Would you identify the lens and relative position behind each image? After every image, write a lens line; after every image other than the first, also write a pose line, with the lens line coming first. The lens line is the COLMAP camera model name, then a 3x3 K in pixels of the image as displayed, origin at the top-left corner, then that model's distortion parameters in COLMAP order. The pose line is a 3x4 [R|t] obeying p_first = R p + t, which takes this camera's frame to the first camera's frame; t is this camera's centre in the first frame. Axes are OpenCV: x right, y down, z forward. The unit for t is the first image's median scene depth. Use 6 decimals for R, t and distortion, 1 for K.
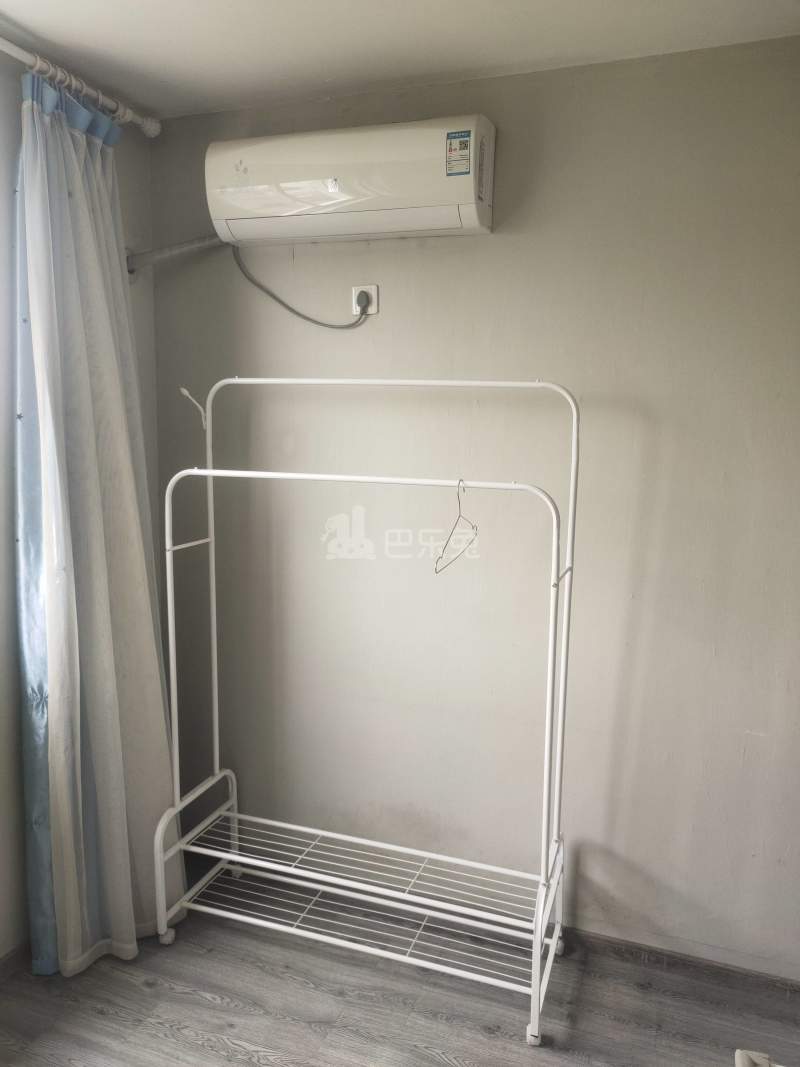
lens RADIAL K [[792.9, 0, 395.4], [0, 792.9, 538.1], [0, 0, 1]] dist [0.044778, -0.033939]
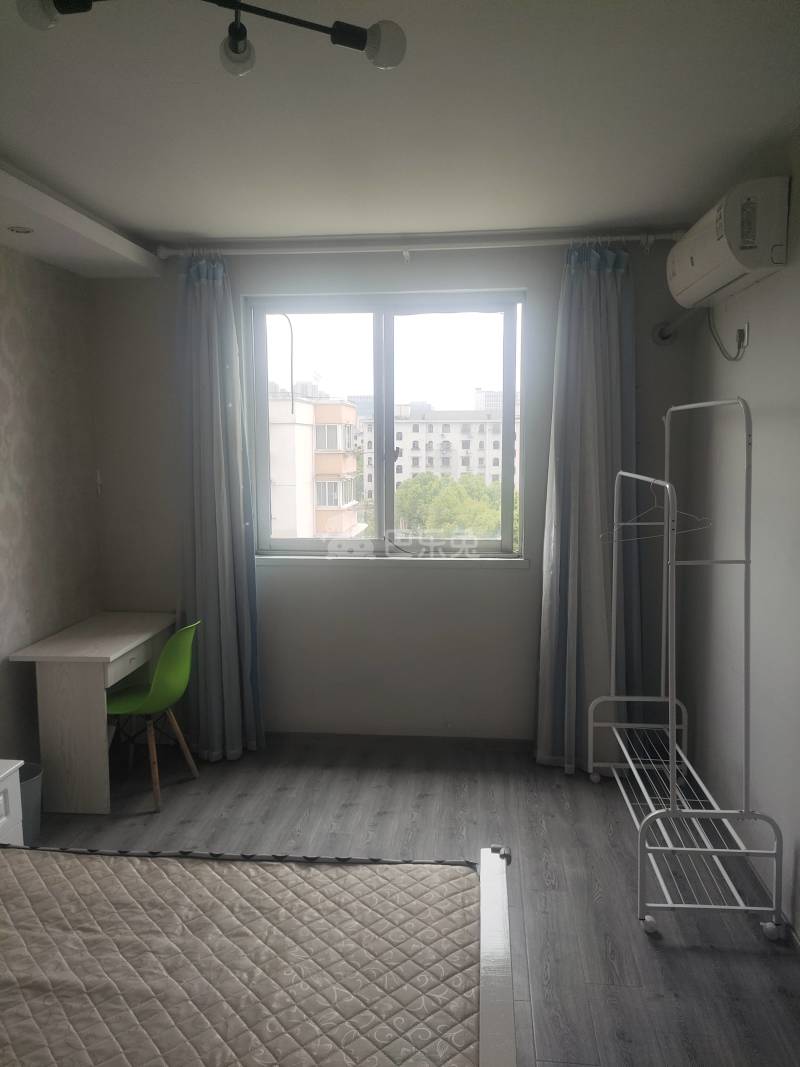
lens RADIAL K [[792.9, 0, 395.4], [0, 792.9, 538.1], [0, 0, 1]] dist [0.044778, -0.033939]
pose [[0.235206, 0.093713, -0.967417, 1.099352], [-0.119827, 0.990544, 0.066820, -0.010123], [0.964531, 0.100206, 0.244211, 0.229595]]
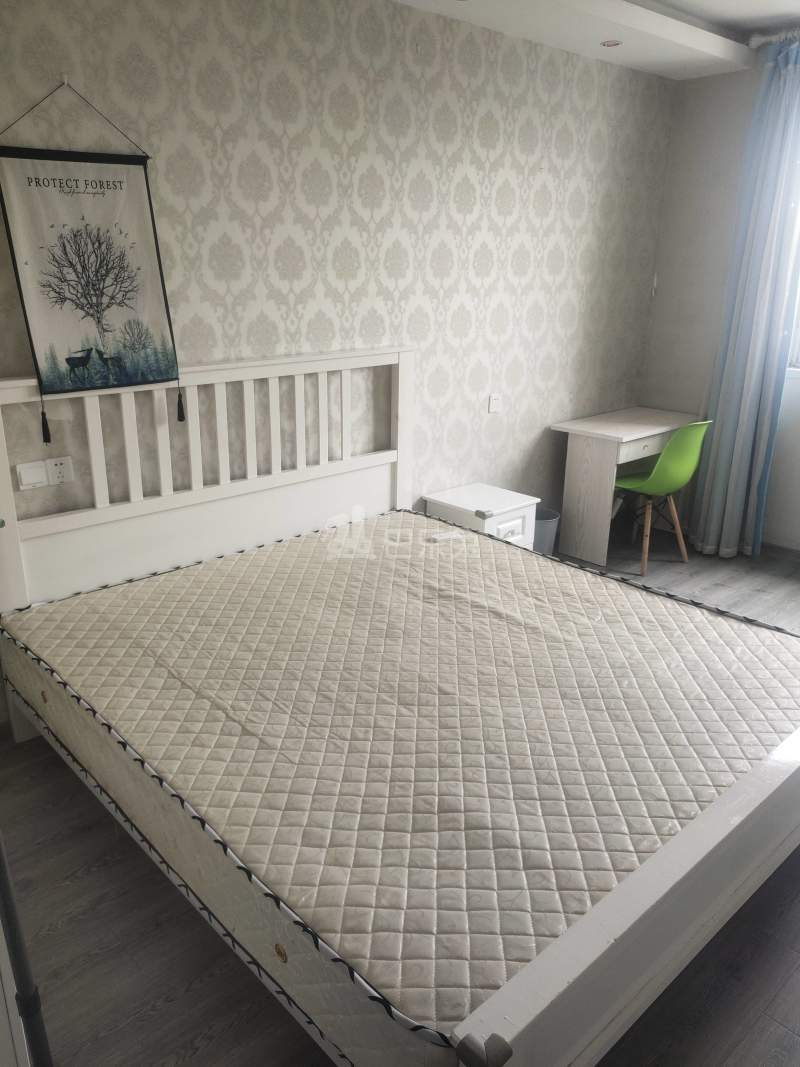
lens RADIAL K [[792.9, 0, 395.4], [0, 792.9, 538.1], [0, 0, 1]] dist [0.044778, -0.033939]
pose [[-0.472817, 0.260851, -0.841665, 1.326531], [-0.138989, 0.921143, 0.363562, 0.010450], [0.870130, 0.288880, -0.399277, 0.432072]]
